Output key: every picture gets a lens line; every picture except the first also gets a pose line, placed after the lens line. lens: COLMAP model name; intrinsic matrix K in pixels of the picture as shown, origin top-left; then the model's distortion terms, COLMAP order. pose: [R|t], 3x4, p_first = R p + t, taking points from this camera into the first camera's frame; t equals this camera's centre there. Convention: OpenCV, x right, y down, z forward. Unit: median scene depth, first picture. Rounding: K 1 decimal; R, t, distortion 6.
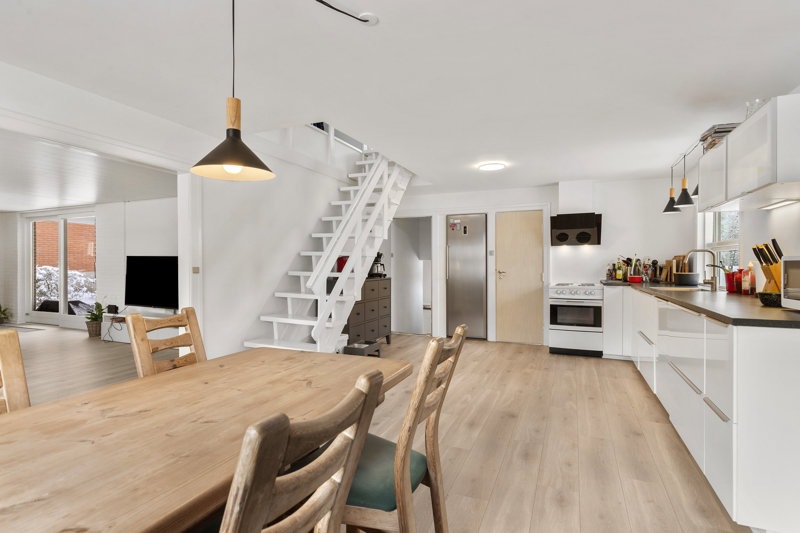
lens RADIAL K [[409.1, 0, 400.0], [0, 409.1, 266.5], [0, 0, 1]] dist [0.000131, 0.000337]
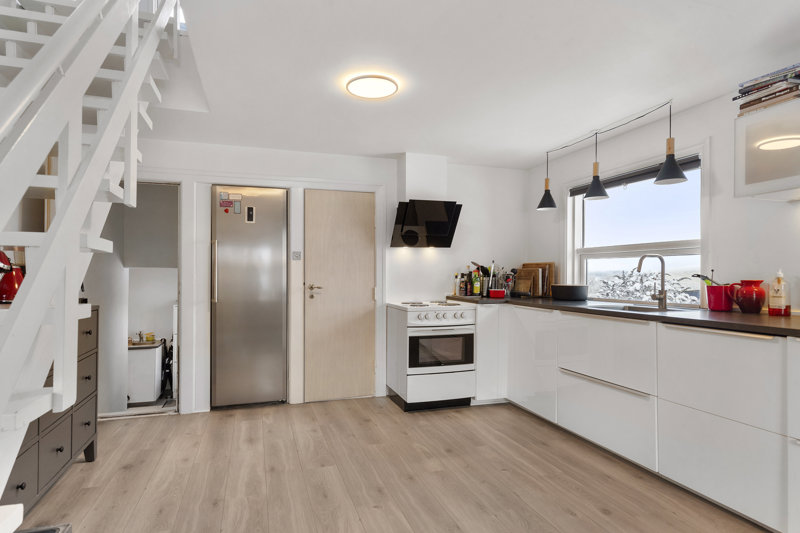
lens RADIAL K [[437.6, 0, 400.0], [0, 437.6, 266.5], [0, 0, 1]] dist [-0.001371, -0.000366]
pose [[0.749471, 0.009886, 0.661963, -0.092948], [0.005785, 0.999753, -0.021481, -0.002593], [-0.662012, 0.019929, 0.749228, 0.453603]]
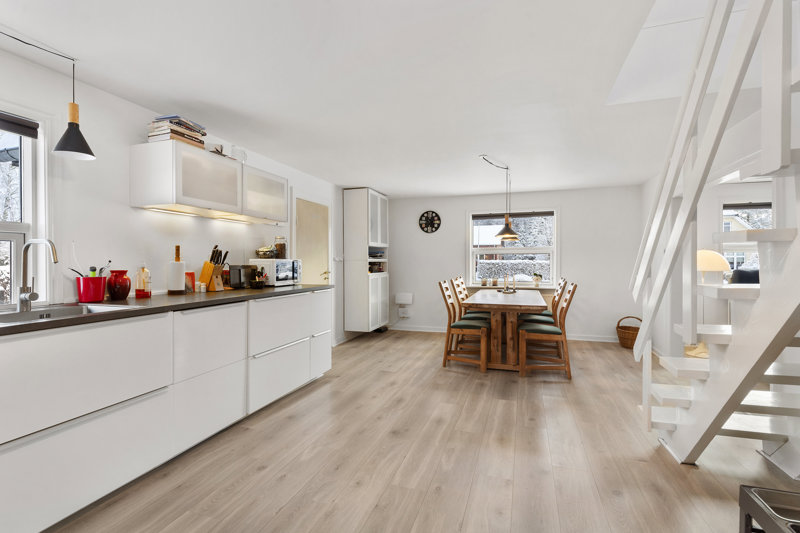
lens RADIAL K [[375.2, 0, 400.0], [0, 375.2, 266.5], [0, 0, 1]] dist [-0.001452, -0.000235]
pose [[-0.997350, 0.001873, -0.072735, 0.129645], [0.000236, 0.999747, 0.022507, -0.008692], [0.072759, 0.022430, -0.997097, 0.903448]]
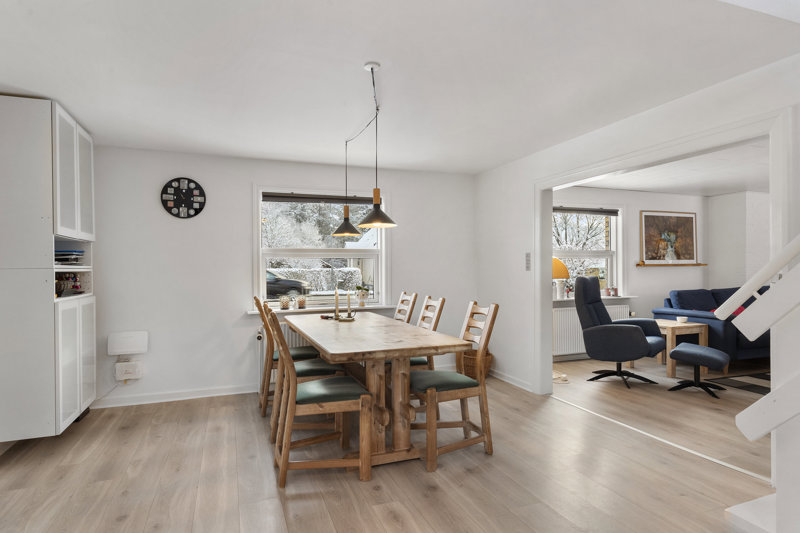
lens RADIAL K [[443.9, 0, 400.0], [0, 443.9, 266.5], [0, 0, 1]] dist [-0.004167, -0.000769]
pose [[-0.728030, 0.003320, -0.685537, 0.189565], [0.001711, 0.999994, 0.003025, -0.006691], [0.685543, 0.001029, -0.728031, 0.600931]]
